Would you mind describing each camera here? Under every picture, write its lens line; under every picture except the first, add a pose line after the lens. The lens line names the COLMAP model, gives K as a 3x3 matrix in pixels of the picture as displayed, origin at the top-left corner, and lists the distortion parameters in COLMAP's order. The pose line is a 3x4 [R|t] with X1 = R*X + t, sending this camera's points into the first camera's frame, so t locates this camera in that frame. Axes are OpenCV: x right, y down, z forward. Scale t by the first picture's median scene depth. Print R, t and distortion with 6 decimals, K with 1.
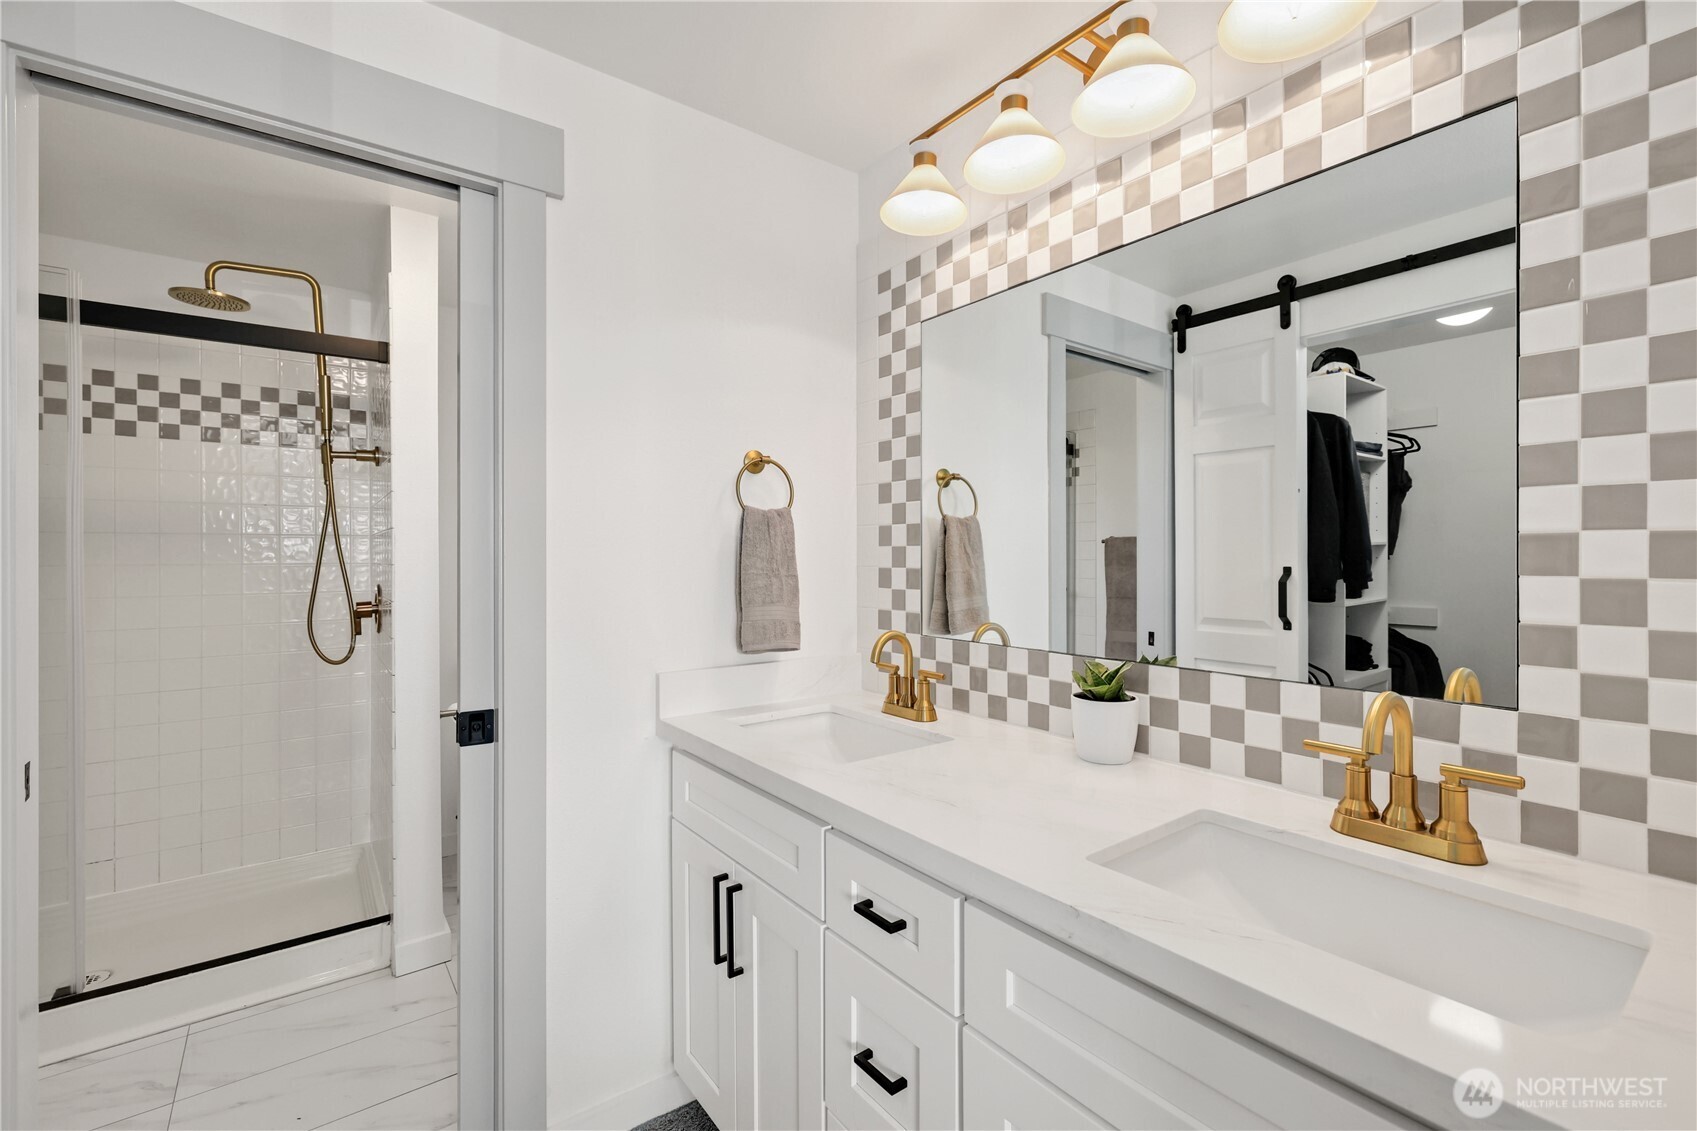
lens RADIAL K [[719.7, 0, 858.0], [0, 719.7, 558.9], [0, 0, 1]] dist [-0.013216, 0.000037]
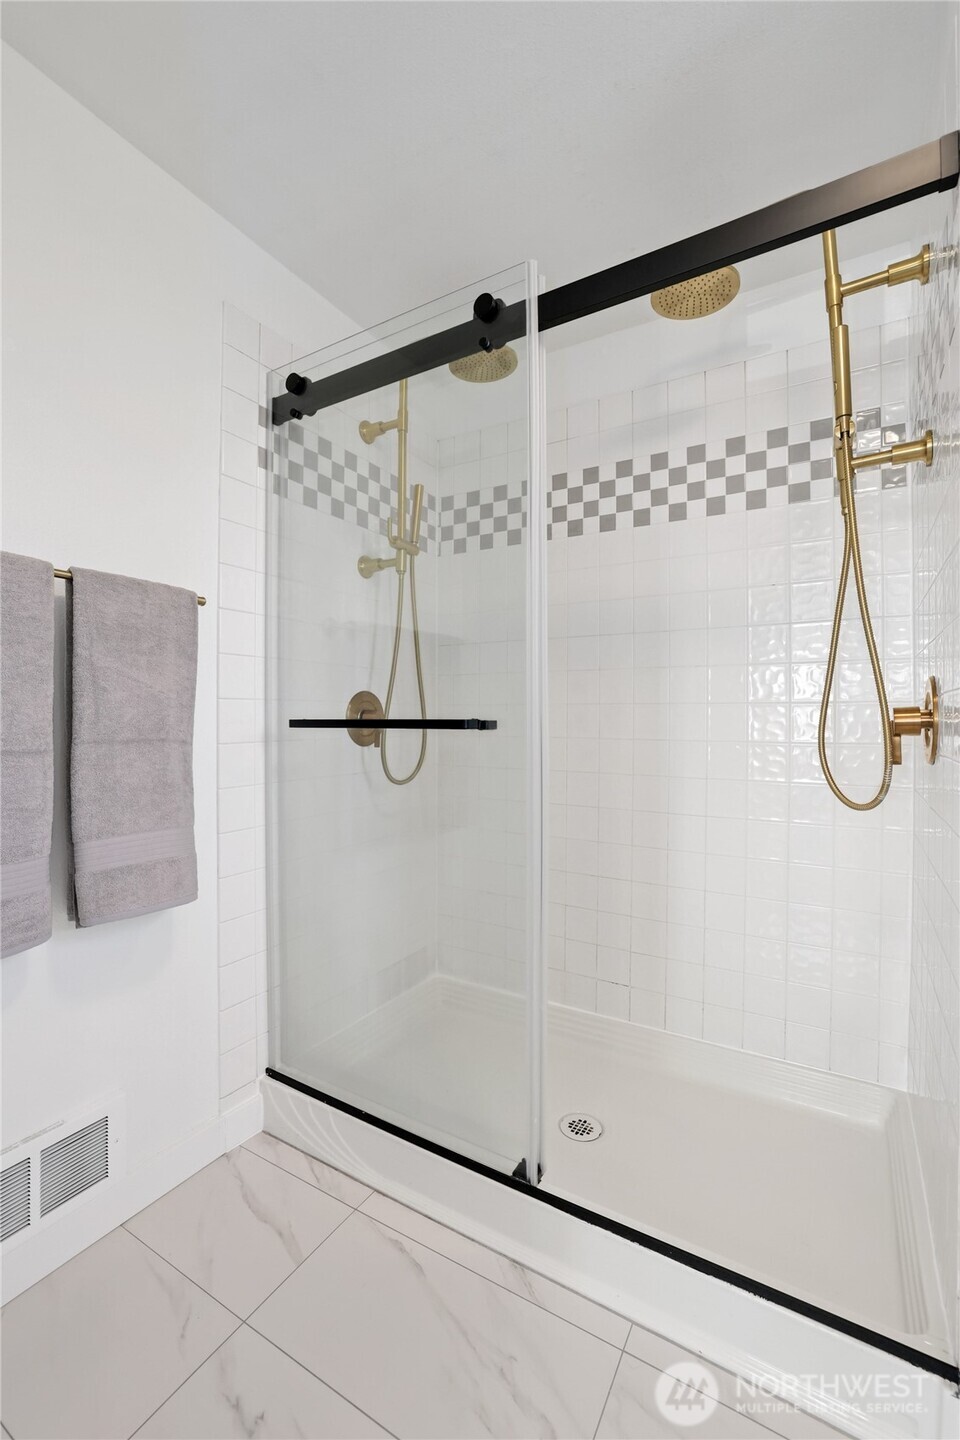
lens RADIAL K [[610.7, 0, 486.3], [0, 610.7, 711.5], [0, 0, 1]] dist [-0.013216, 0.000037]
pose [[0.369232, 0.000159, -0.929337, -0.359353], [-0.001650, 0.999999, -0.000484, 0.063708], [0.929336, 0.001712, 0.369232, 0.502041]]
